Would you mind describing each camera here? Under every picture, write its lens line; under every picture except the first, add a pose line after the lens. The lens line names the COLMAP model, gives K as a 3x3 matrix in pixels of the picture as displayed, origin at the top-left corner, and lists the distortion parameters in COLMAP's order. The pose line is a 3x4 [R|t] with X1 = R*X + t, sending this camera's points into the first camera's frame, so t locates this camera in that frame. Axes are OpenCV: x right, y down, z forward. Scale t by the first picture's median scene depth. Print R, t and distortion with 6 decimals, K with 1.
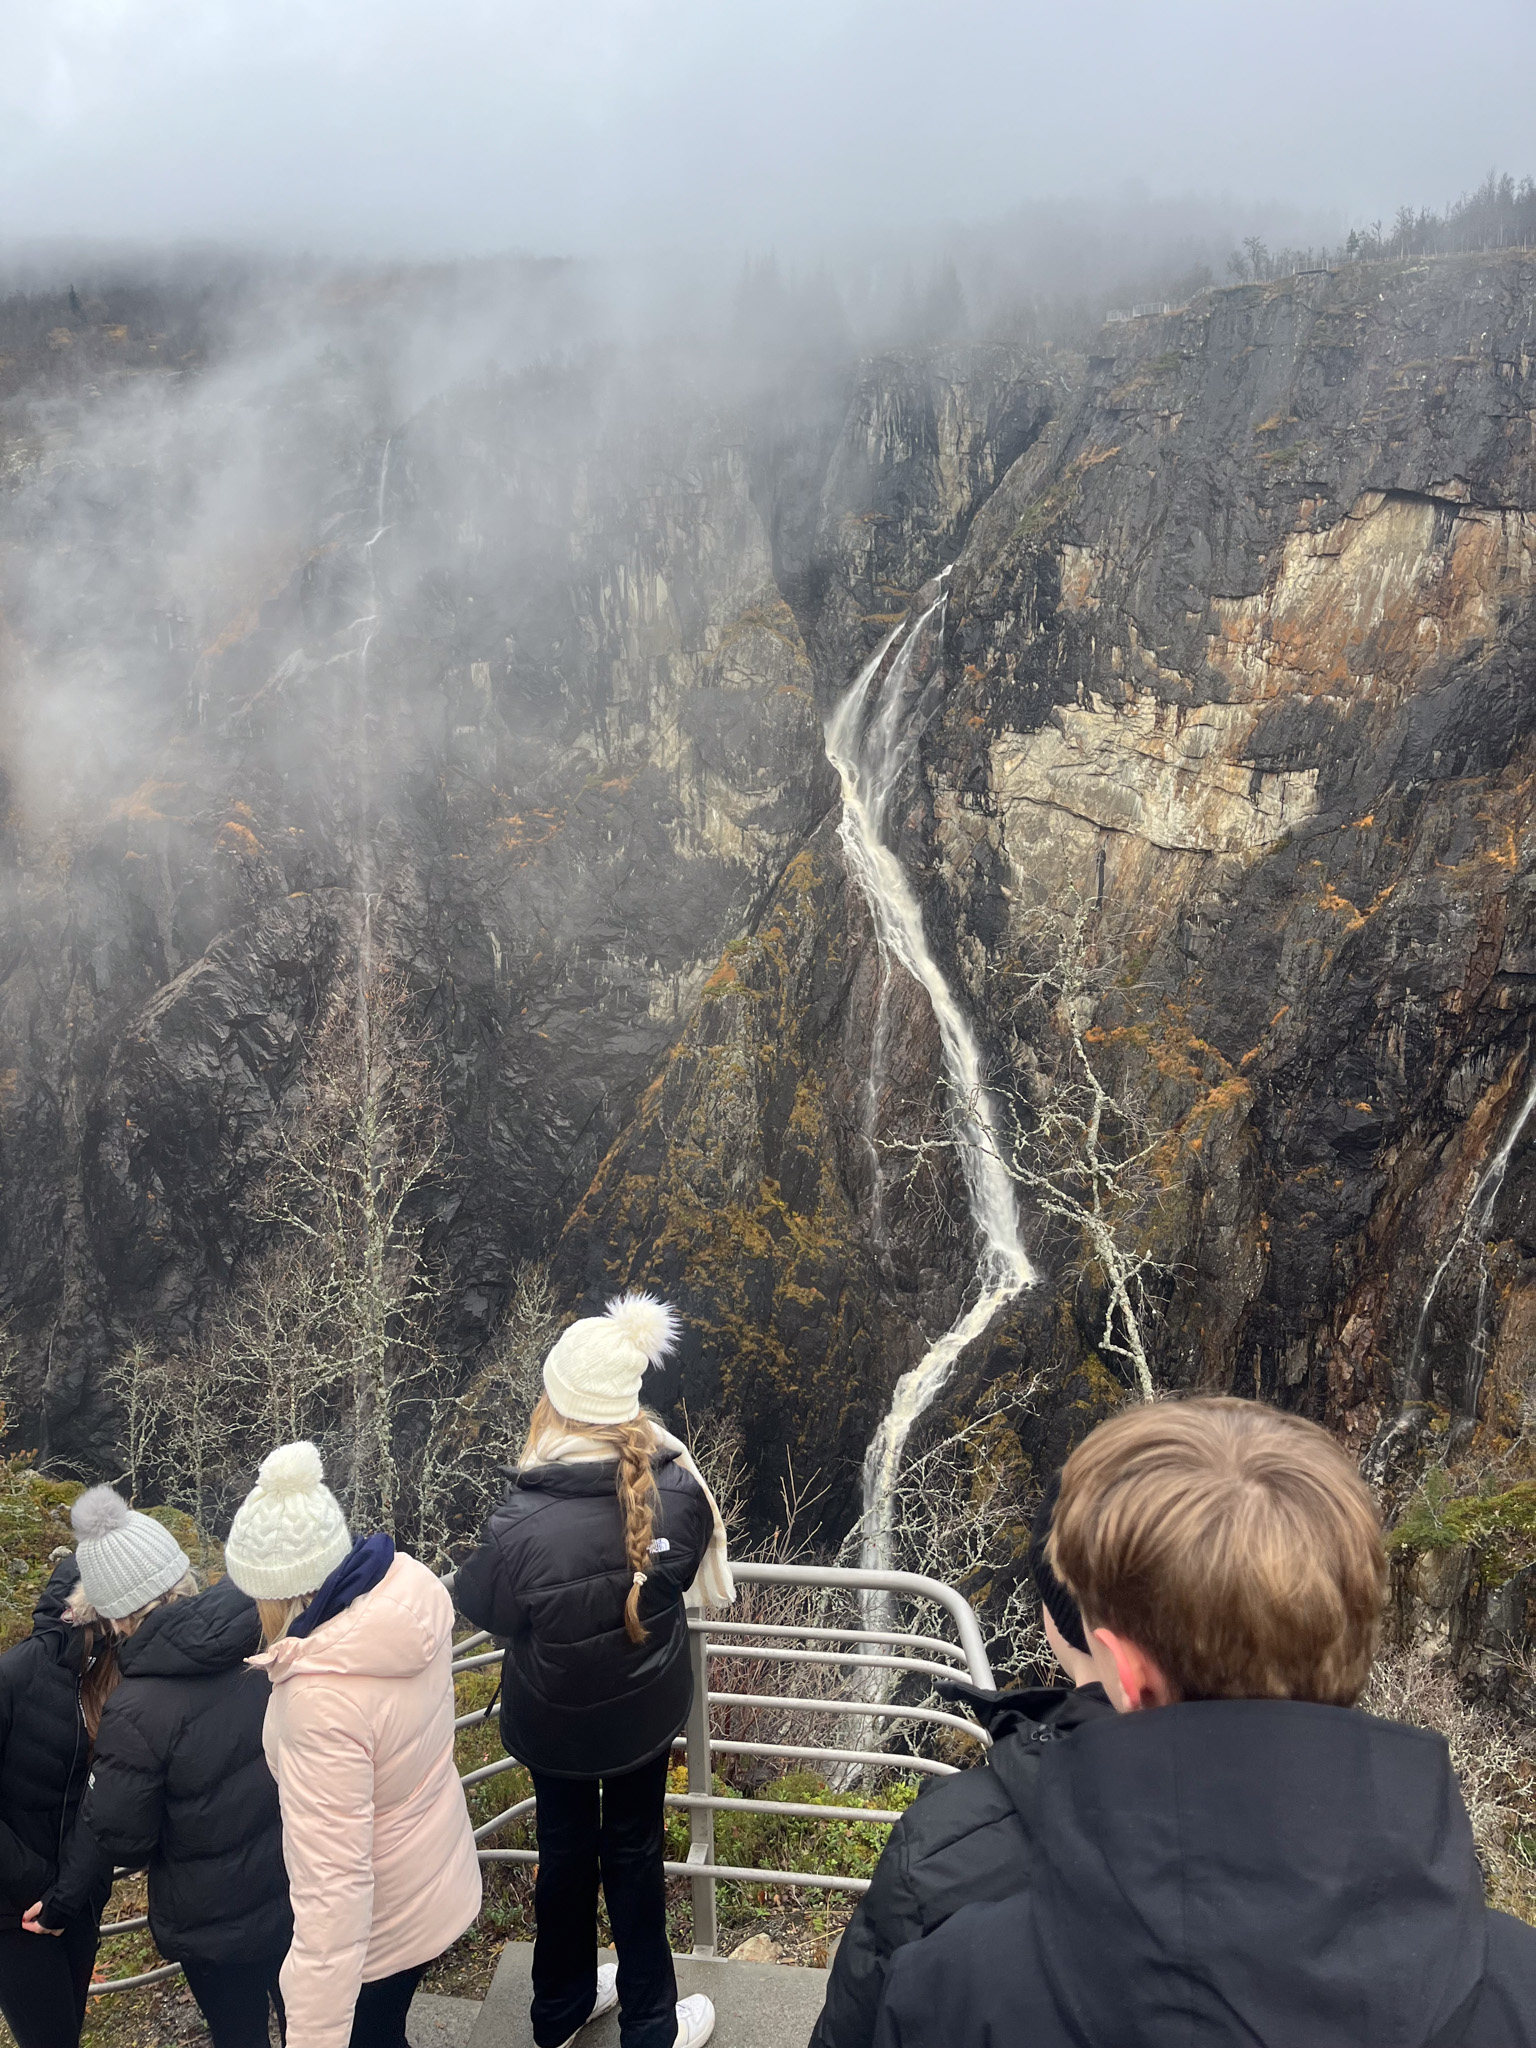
lens RADIAL K [[1546.0, 0, 761.9], [0, 1546.0, 1037.0], [0, 0, 1]] dist [0.061633, -0.074040]
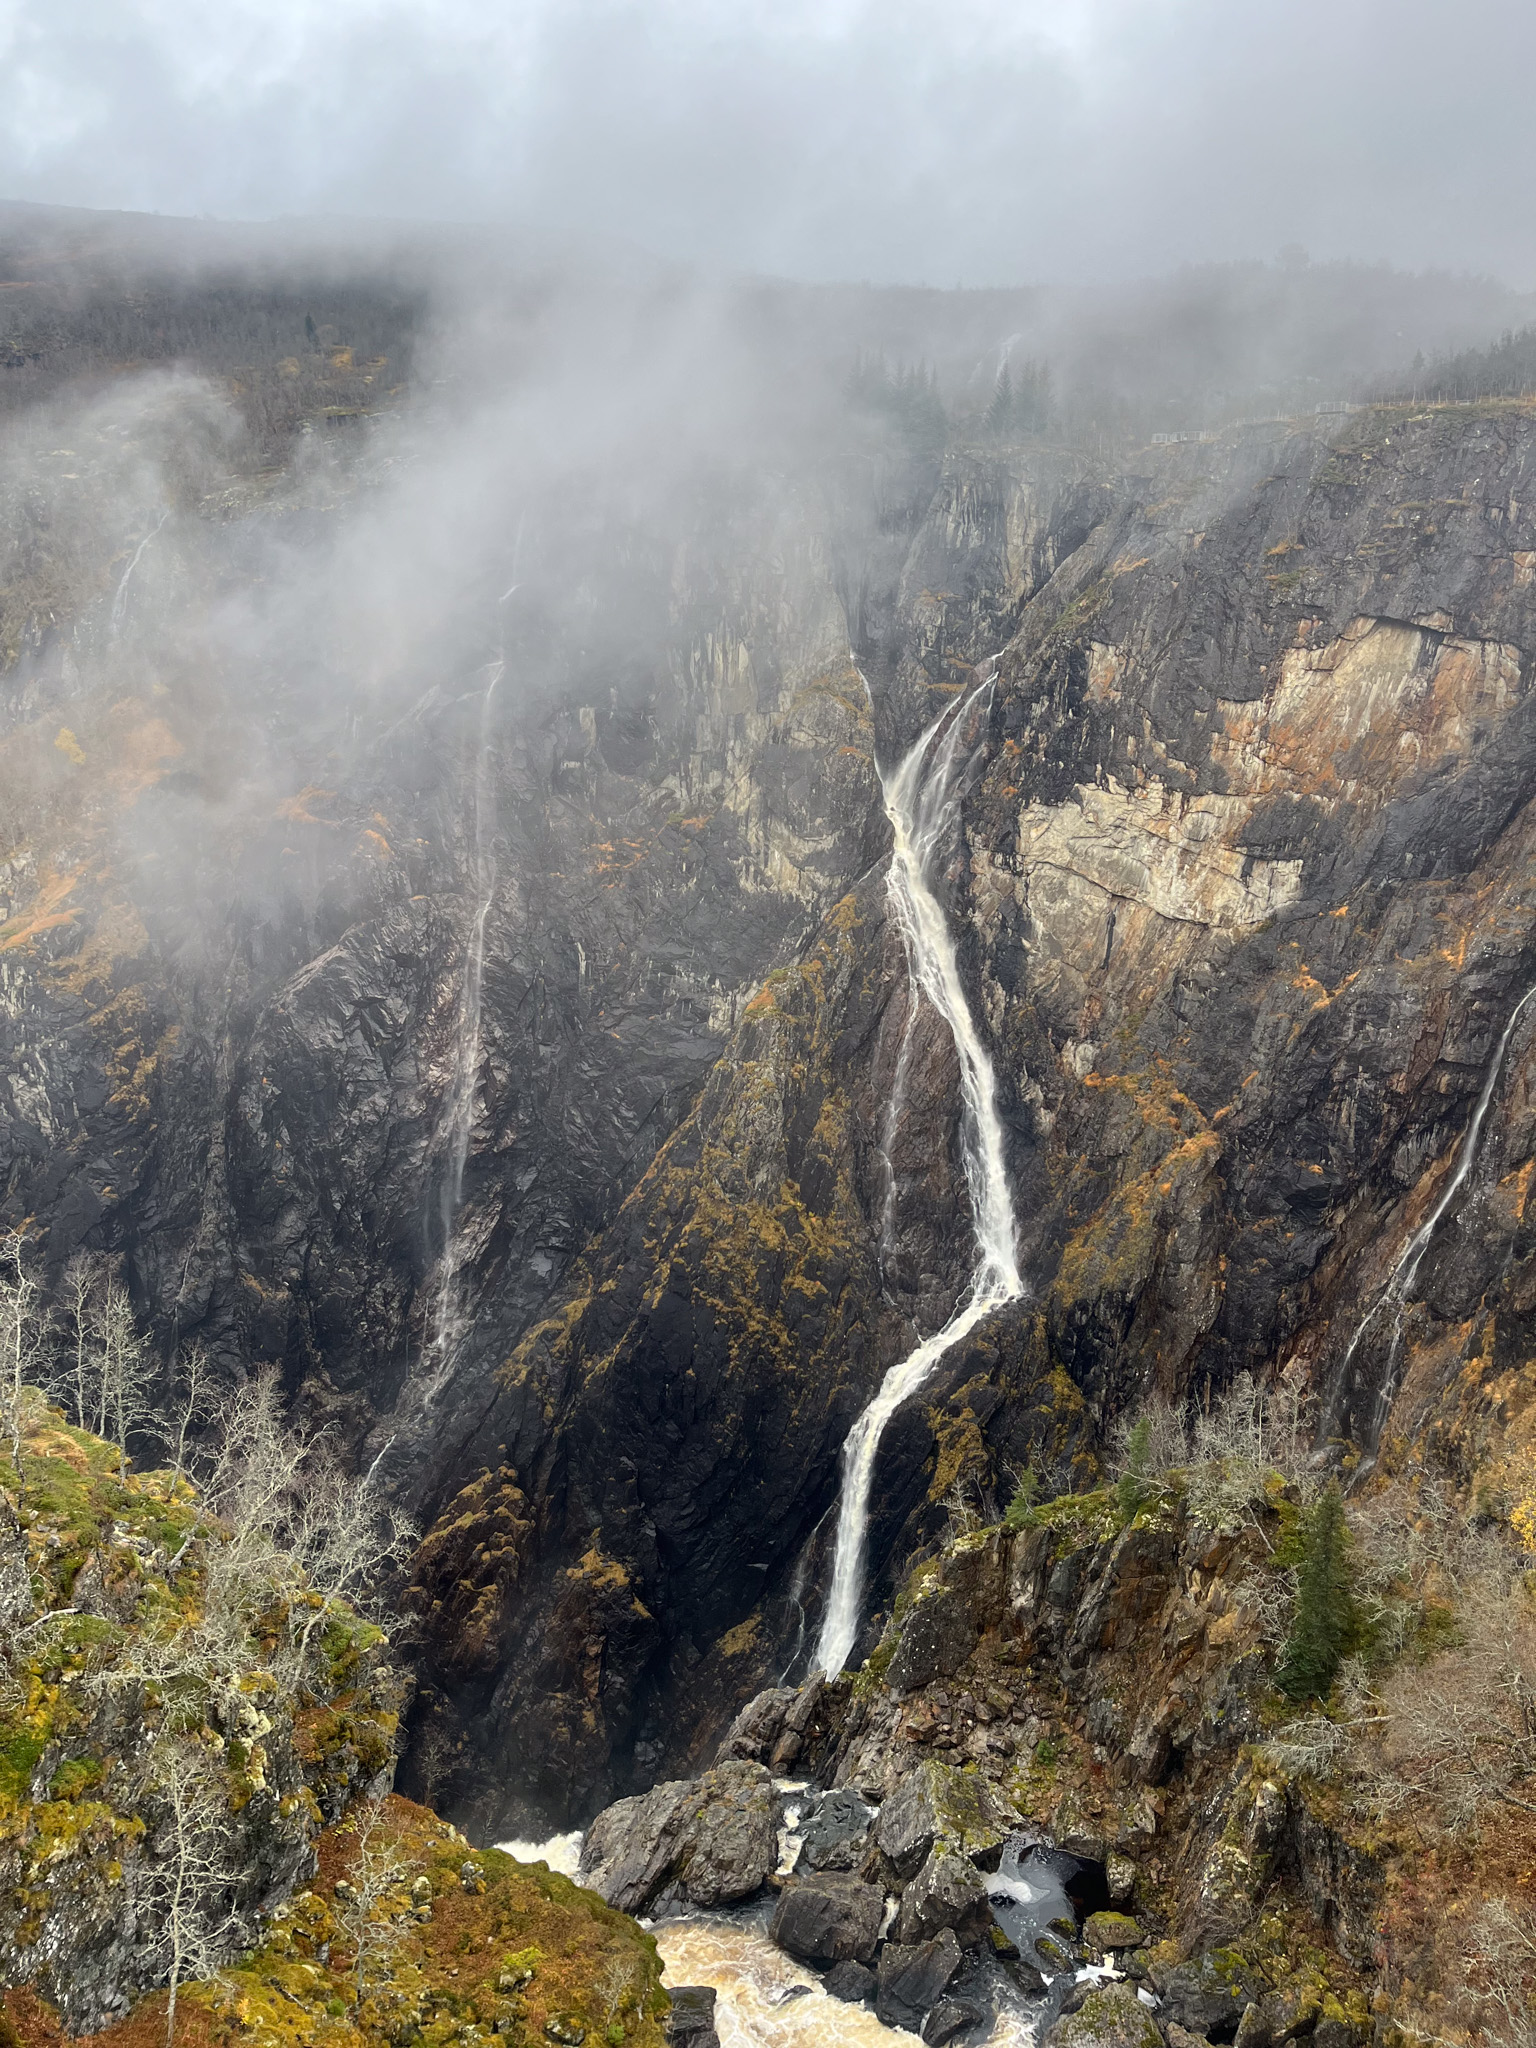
lens RADIAL K [[1537.2, 0, 781.9], [0, 1537.2, 1020.0], [0, 0, 1]] dist [0.069249, -0.095492]
pose [[0.990605, 0.081989, -0.109454, 0.113224], [-0.081435, 0.996633, 0.009535, -0.037128], [0.109867, -0.000532, 0.993946, -0.124104]]
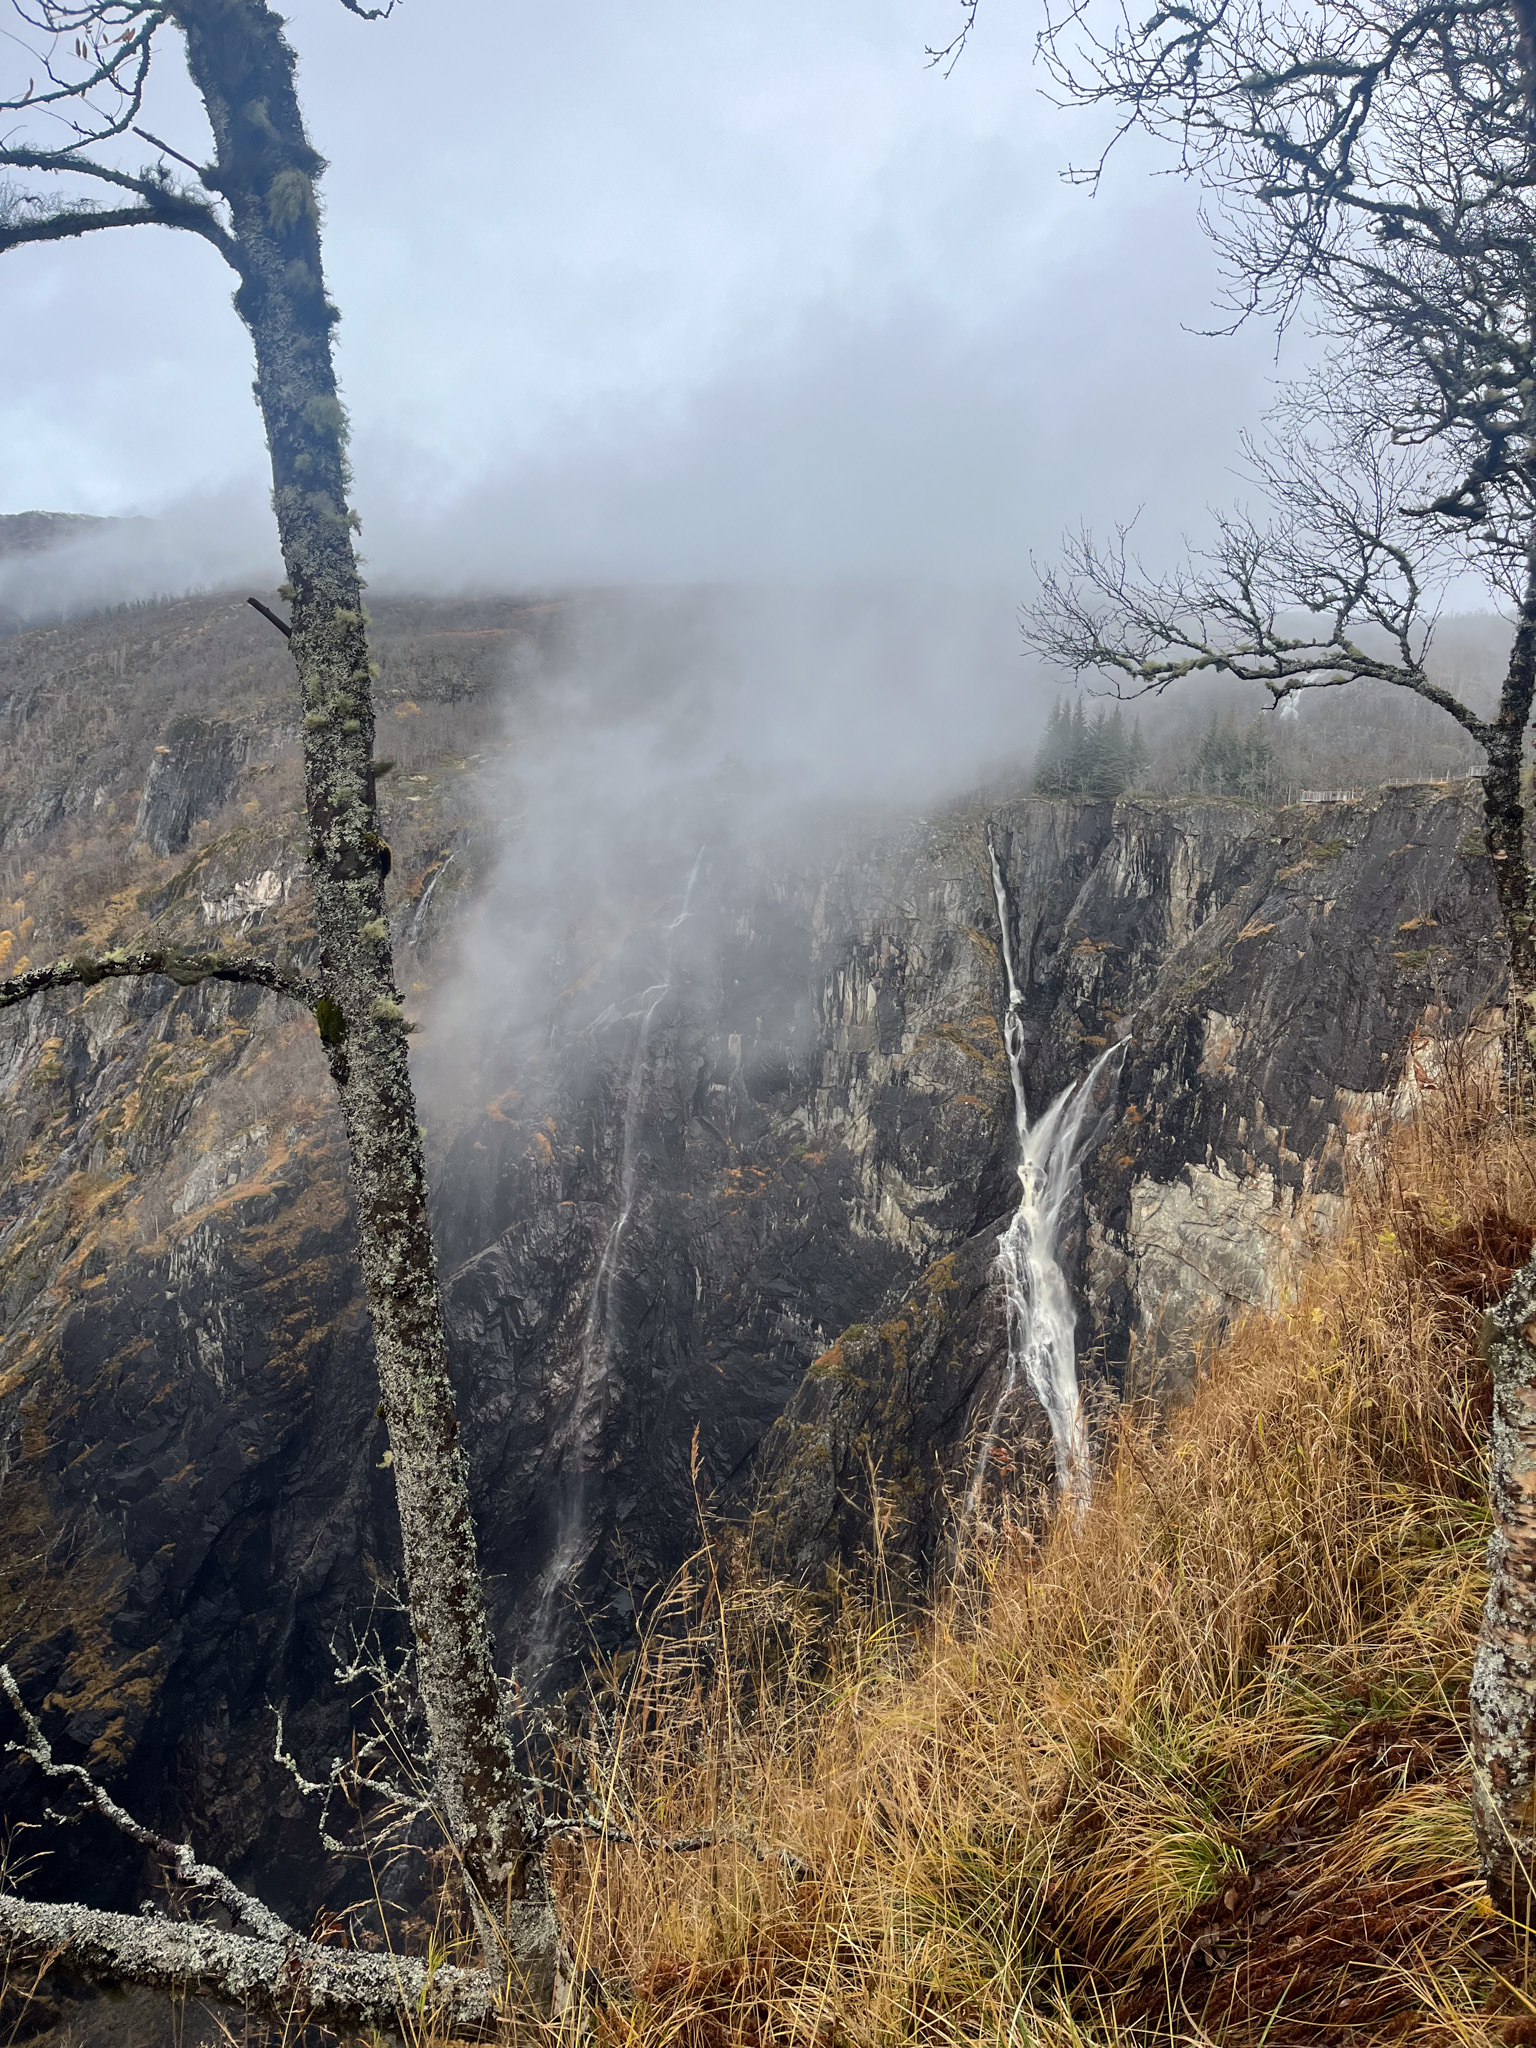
lens RADIAL K [[1546.0, 0, 761.9], [0, 1546.0, 1037.0], [0, 0, 1]] dist [0.061633, -0.074040]
pose [[0.888266, 0.132939, -0.439670, 0.369766], [-0.202590, 0.972457, -0.115261, -0.120900], [0.412238, 0.191455, 0.890733, -0.010790]]
